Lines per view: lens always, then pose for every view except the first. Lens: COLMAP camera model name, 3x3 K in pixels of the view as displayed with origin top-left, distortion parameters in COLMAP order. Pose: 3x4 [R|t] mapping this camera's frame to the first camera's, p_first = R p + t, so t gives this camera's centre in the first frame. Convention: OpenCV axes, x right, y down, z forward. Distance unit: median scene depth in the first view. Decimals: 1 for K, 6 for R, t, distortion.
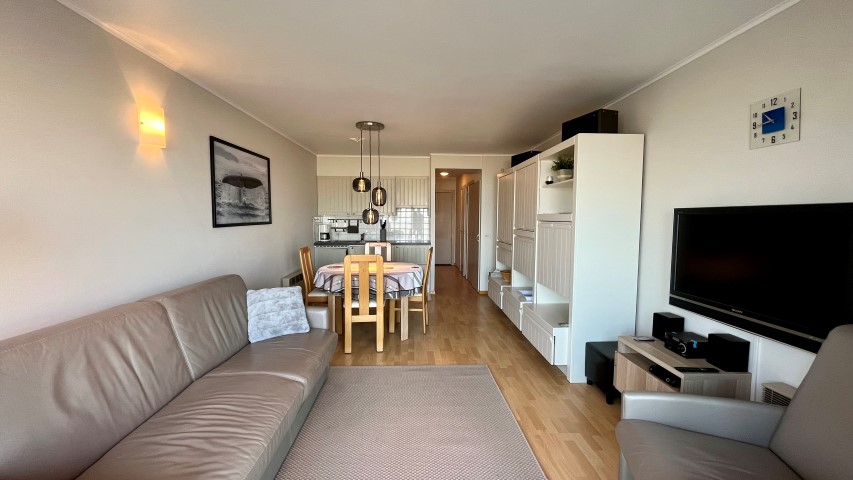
lens RADIAL K [[339.9, 0, 424.8], [0, 339.9, 236.8], [0, 0, 1]] dist [-0.001652, -0.000679]
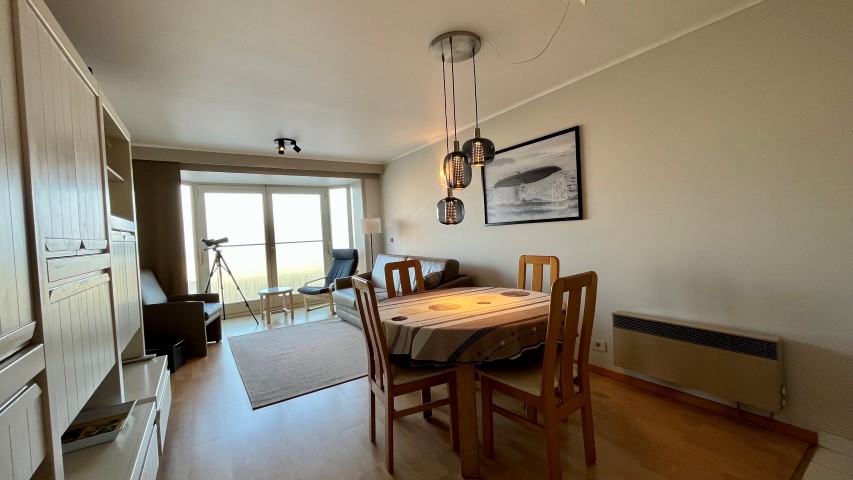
lens RADIAL K [[339.9, 0, 430.7], [0, 339.9, 241.8], [0, 0, 1]] dist [-0.001652, -0.000679]
pose [[-0.842905, 0.057254, -0.535008, 0.226154], [0.017051, 0.996666, 0.079794, -0.066655], [0.537792, 0.058137, -0.841070, 1.775004]]
